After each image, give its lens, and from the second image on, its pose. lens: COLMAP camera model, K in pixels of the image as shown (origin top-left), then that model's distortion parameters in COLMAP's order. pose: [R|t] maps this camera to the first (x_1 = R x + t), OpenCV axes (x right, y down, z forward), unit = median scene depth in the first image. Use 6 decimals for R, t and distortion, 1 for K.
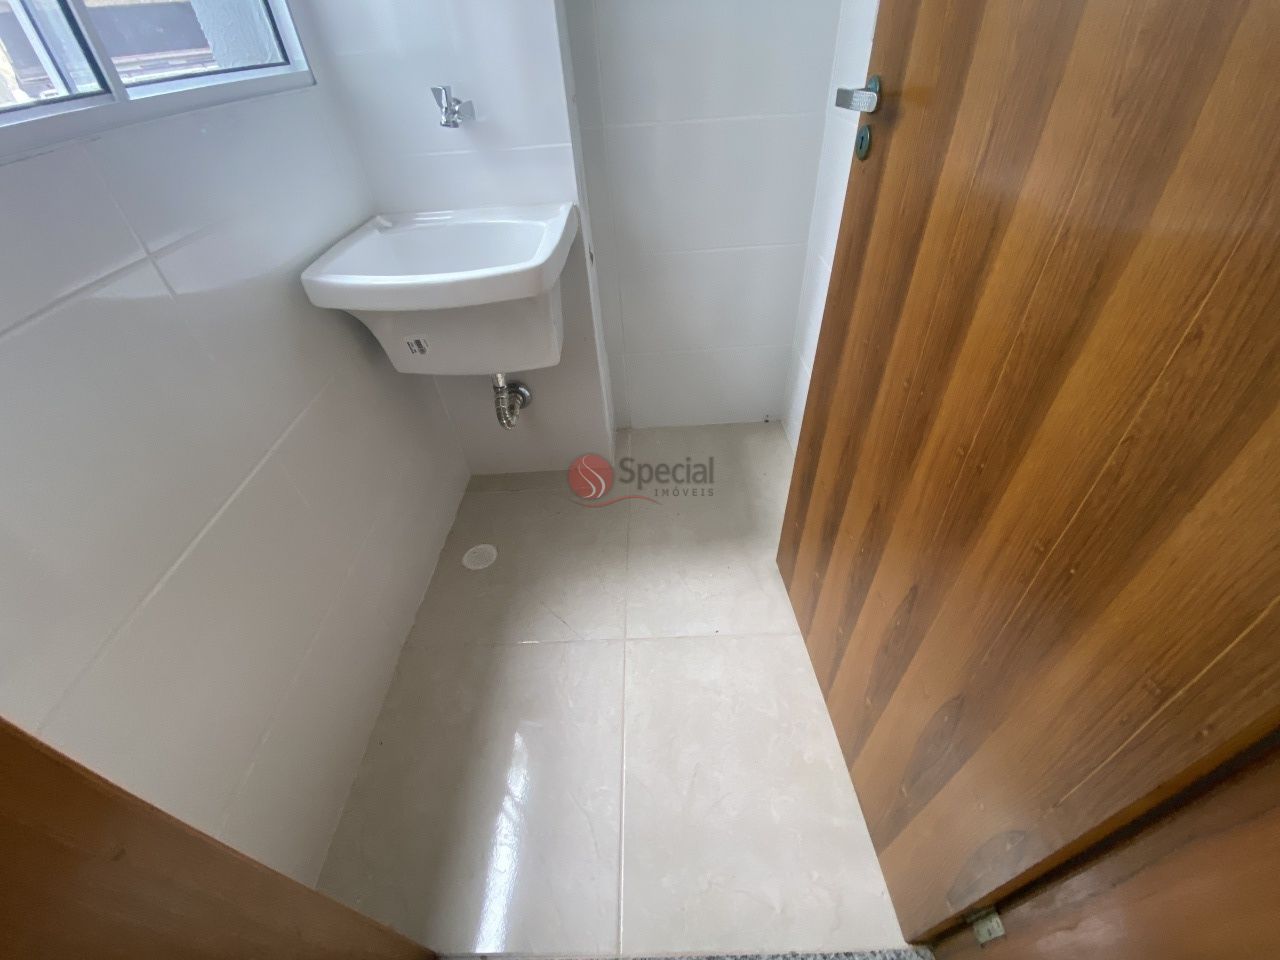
lens RADIAL K [[515.8, 0, 636.2], [0, 515.8, 481.9], [0, 0, 1]] dist [0.013817, -0.017528]
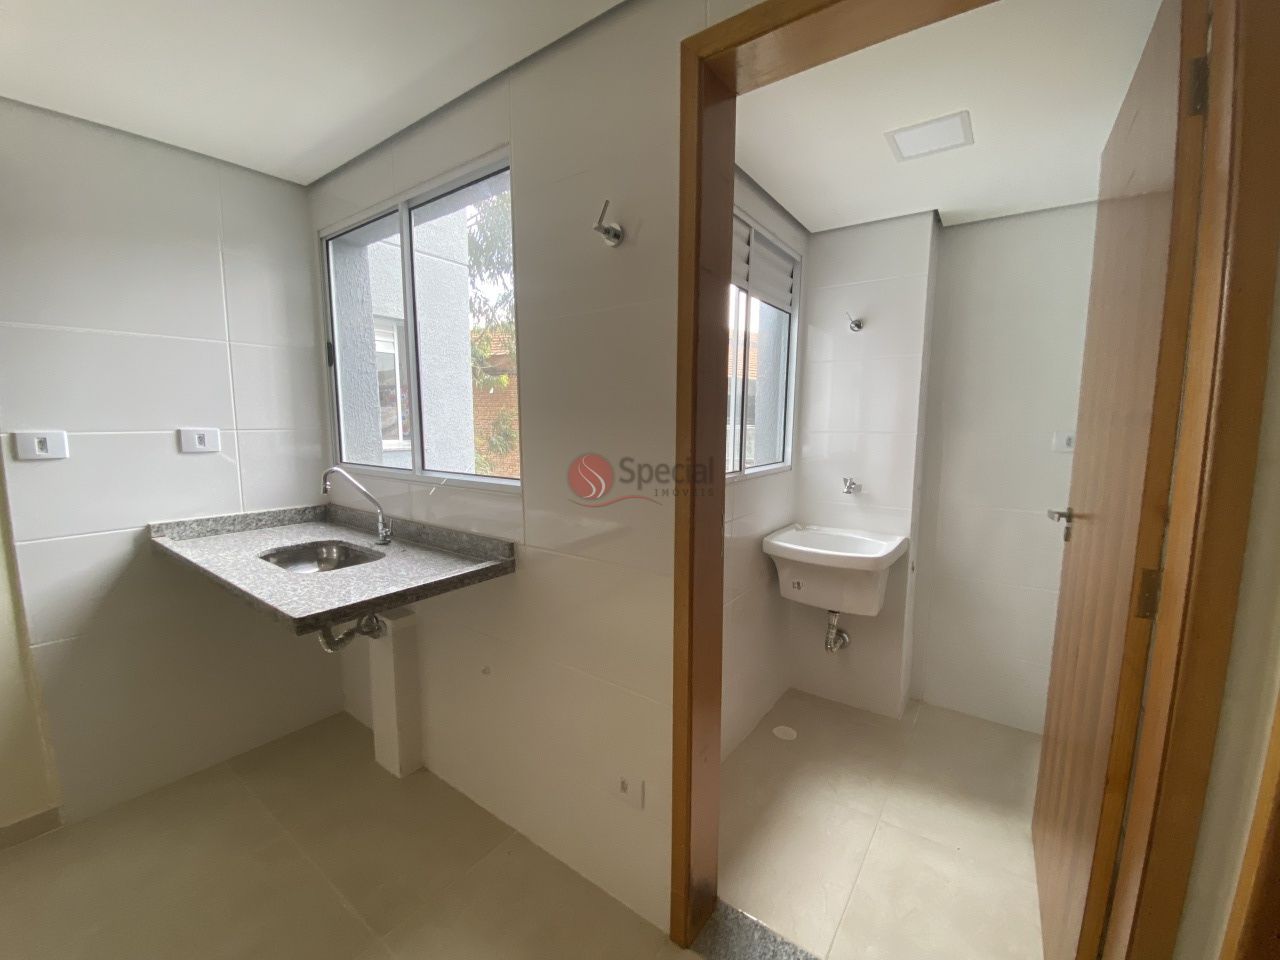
lens RADIAL K [[515.8, 0, 636.2], [0, 515.8, 481.9], [0, 0, 1]] dist [0.013817, -0.017528]
pose [[0.804036, 0.129801, -0.580239, 0.144725], [-0.429032, 0.802297, -0.415032, 0.462530], [0.411653, 0.582642, 0.700764, -0.766607]]
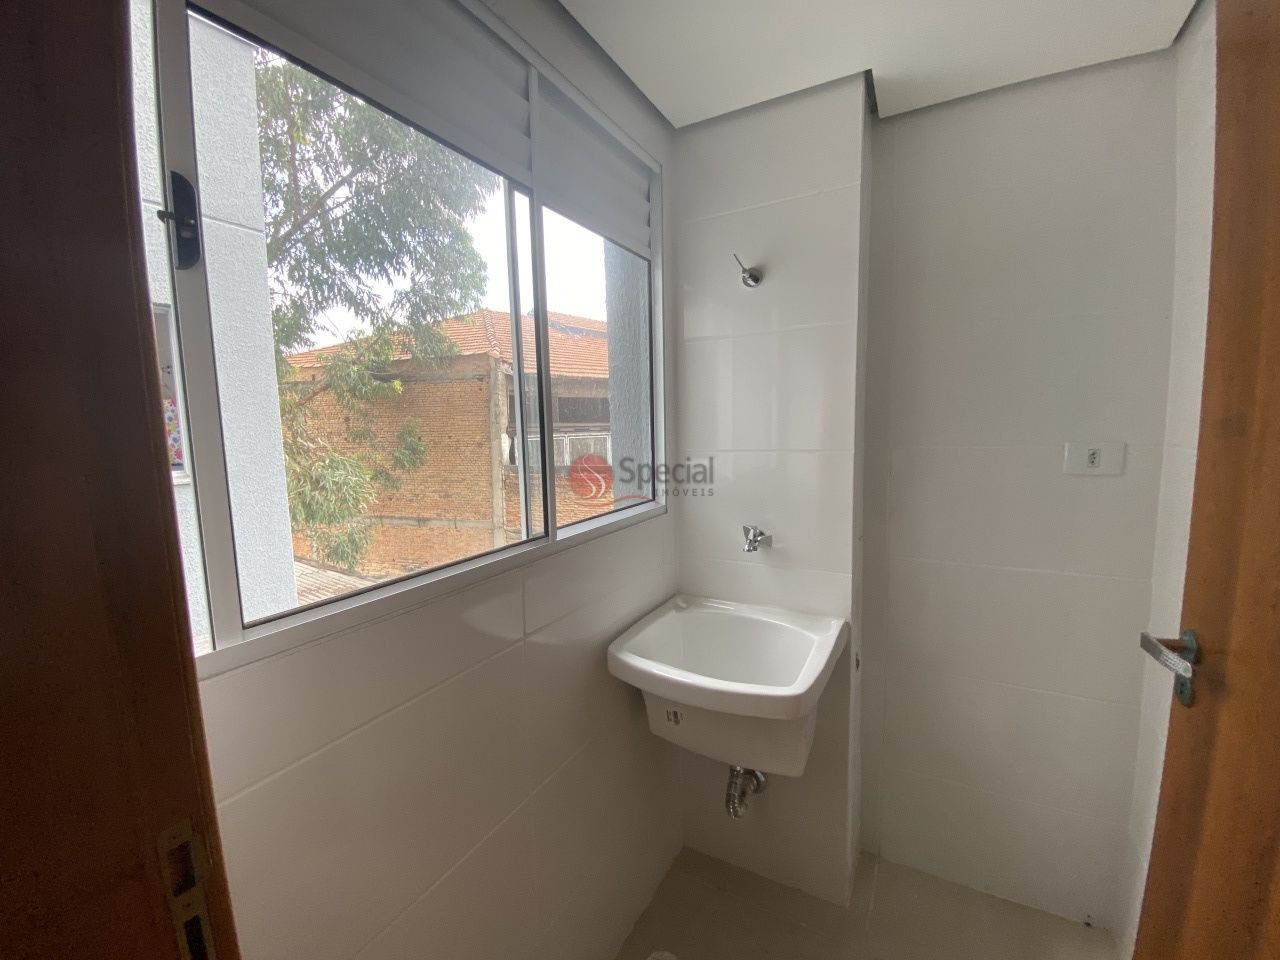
lens RADIAL K [[515.8, 0, 636.2], [0, 515.8, 481.9], [0, 0, 1]] dist [0.013817, -0.017528]
pose [[0.862812, 0.091182, -0.497234, 0.013600], [-0.352053, 0.814253, -0.461574, -0.125978], [0.362787, 0.573305, 0.734648, -0.128322]]
